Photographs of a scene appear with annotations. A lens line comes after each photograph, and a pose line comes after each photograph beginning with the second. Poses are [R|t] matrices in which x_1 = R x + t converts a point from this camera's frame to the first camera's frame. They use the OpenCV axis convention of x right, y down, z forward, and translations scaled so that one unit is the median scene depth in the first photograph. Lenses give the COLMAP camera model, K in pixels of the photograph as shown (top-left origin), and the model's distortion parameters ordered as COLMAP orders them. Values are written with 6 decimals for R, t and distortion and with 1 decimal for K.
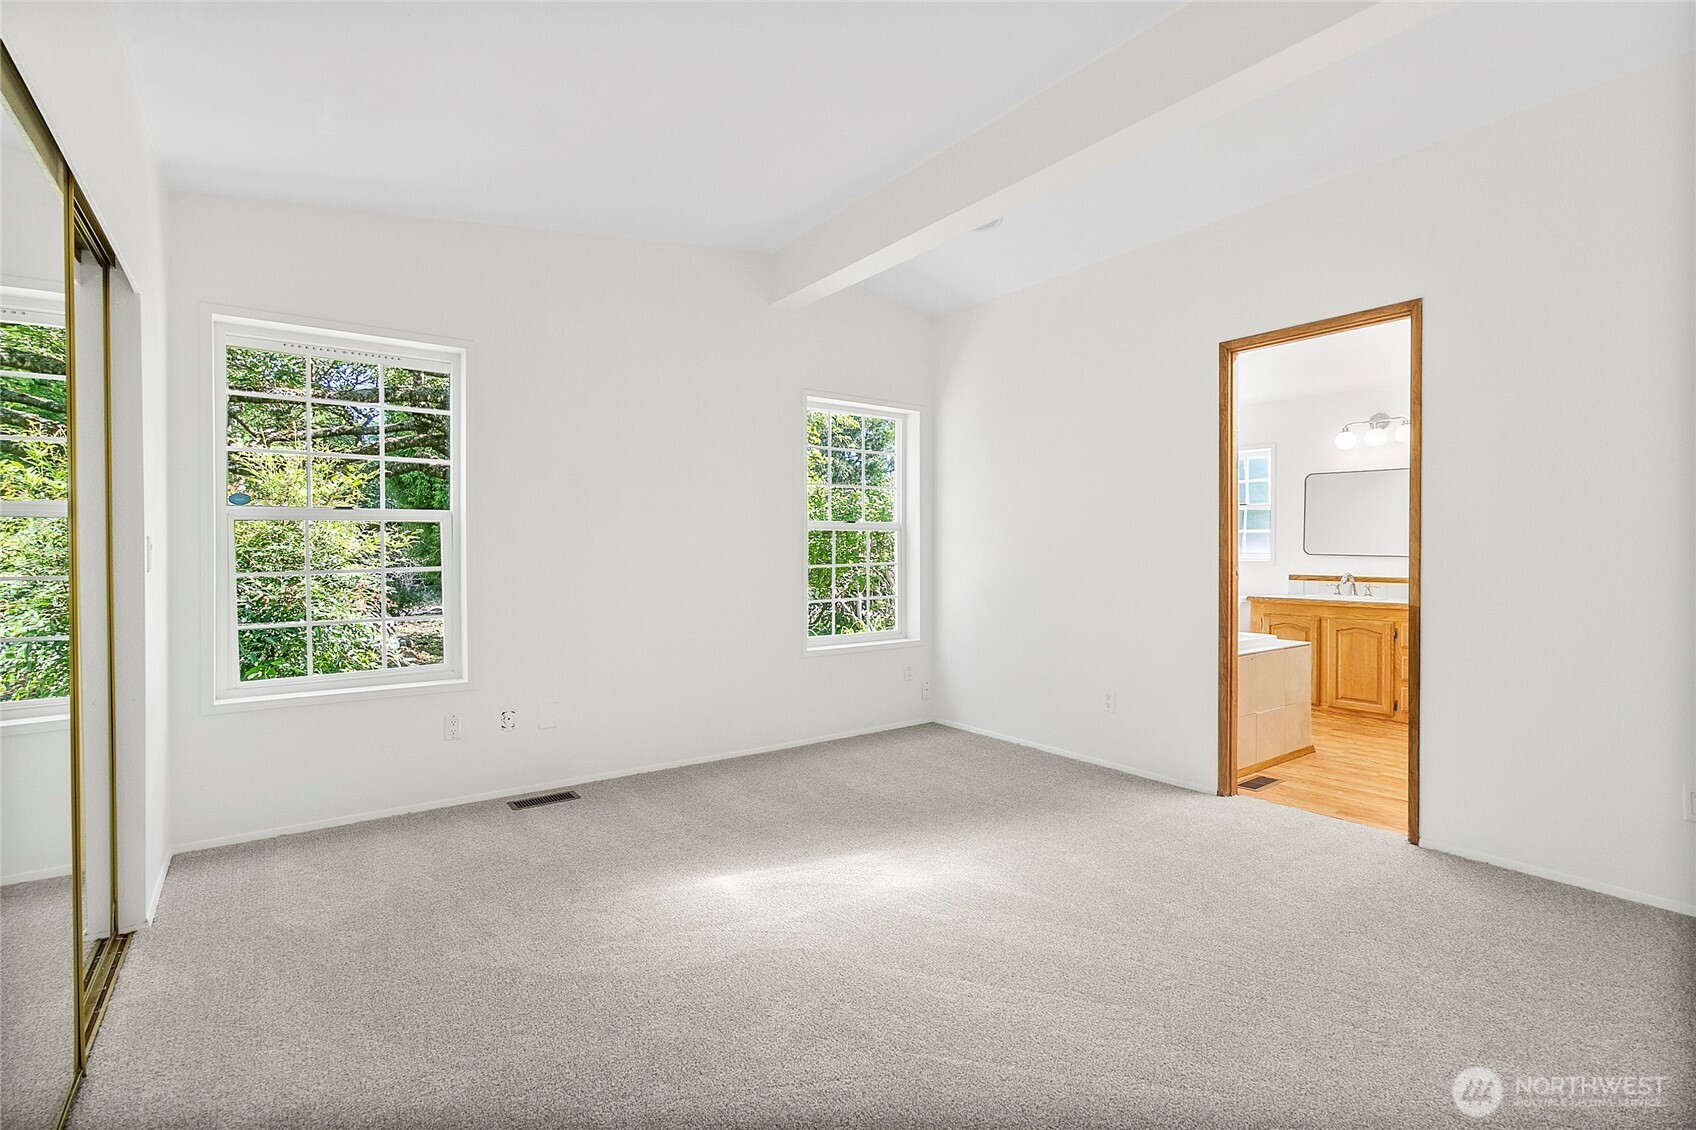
lens RADIAL K [[788.3, 0, 846.8], [0, 788.3, 558.5], [0, 0, 1]] dist [0.004308, -0.001407]
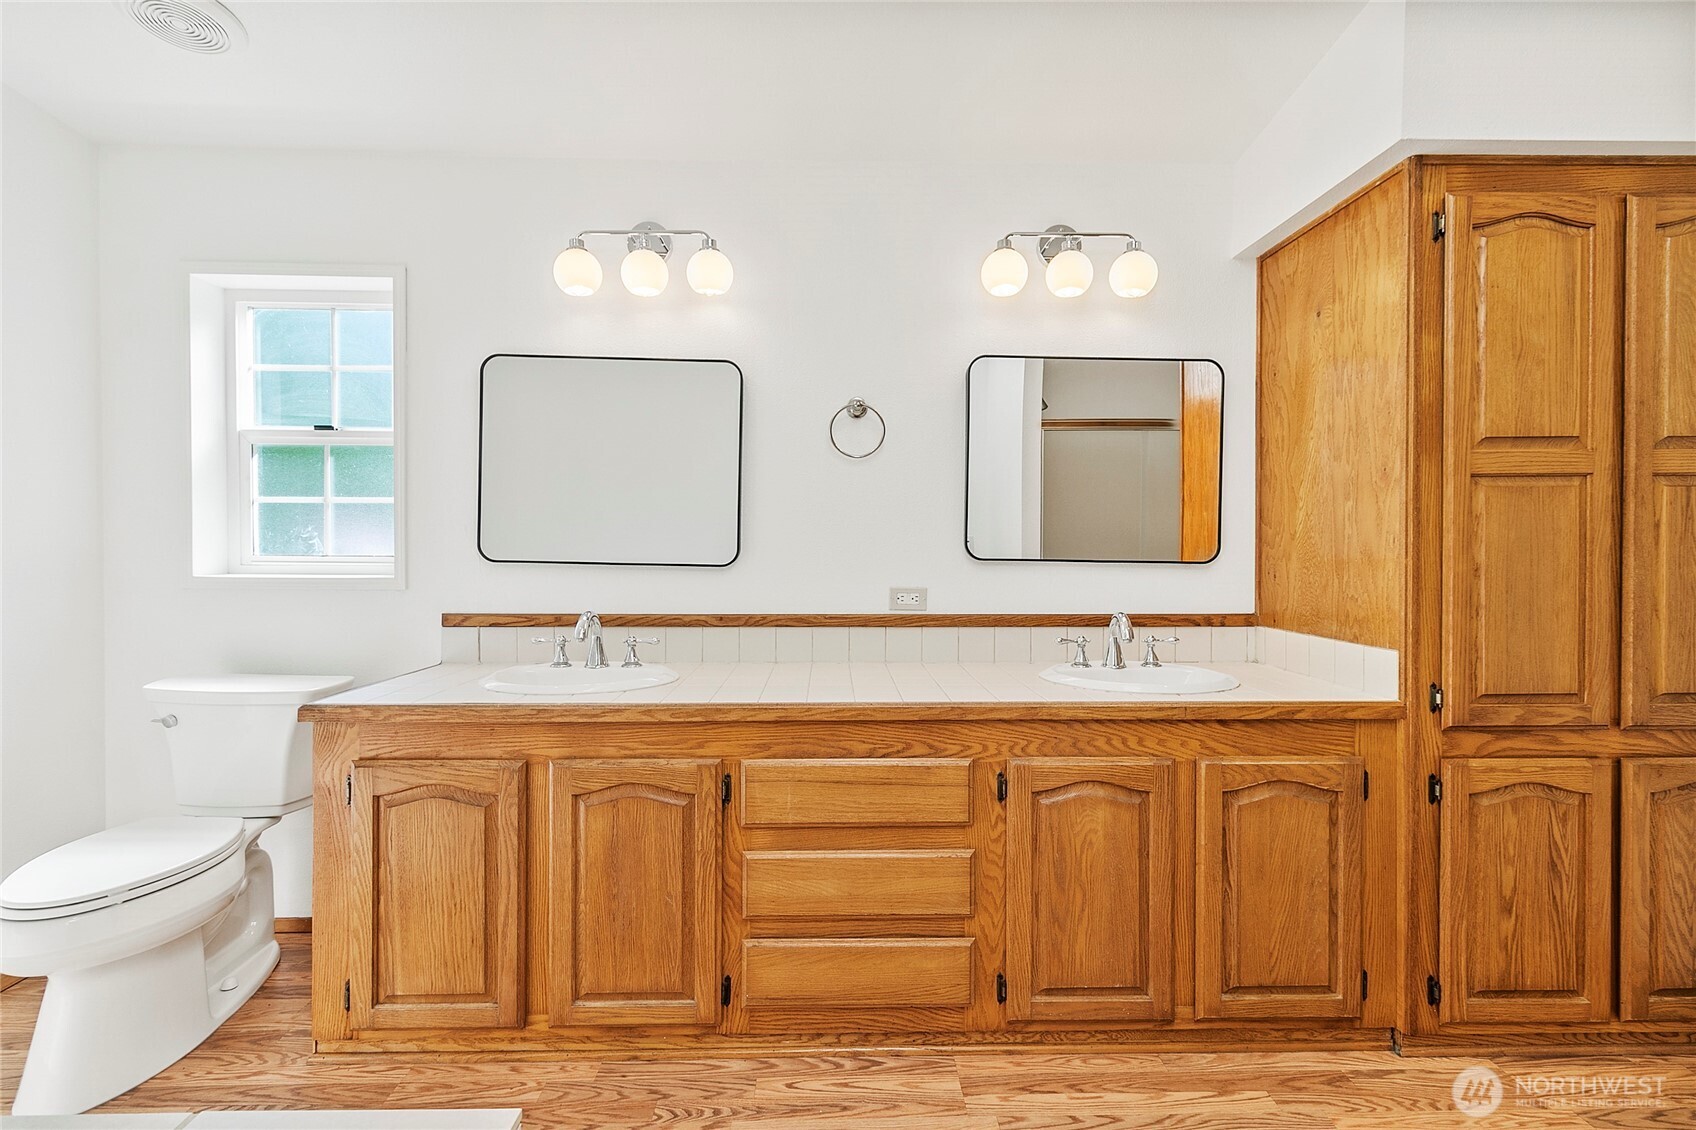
lens RADIAL K [[788.3, 0, 846.5], [0, 788.3, 550.2], [0, 0, 1]] dist [0.004308, -0.001407]
pose [[0.573737, -0.007943, 0.819001, 0.405978], [0.005052, 0.999968, 0.006159, -0.013166], [-0.819024, 0.000604, 0.573759, 0.699387]]
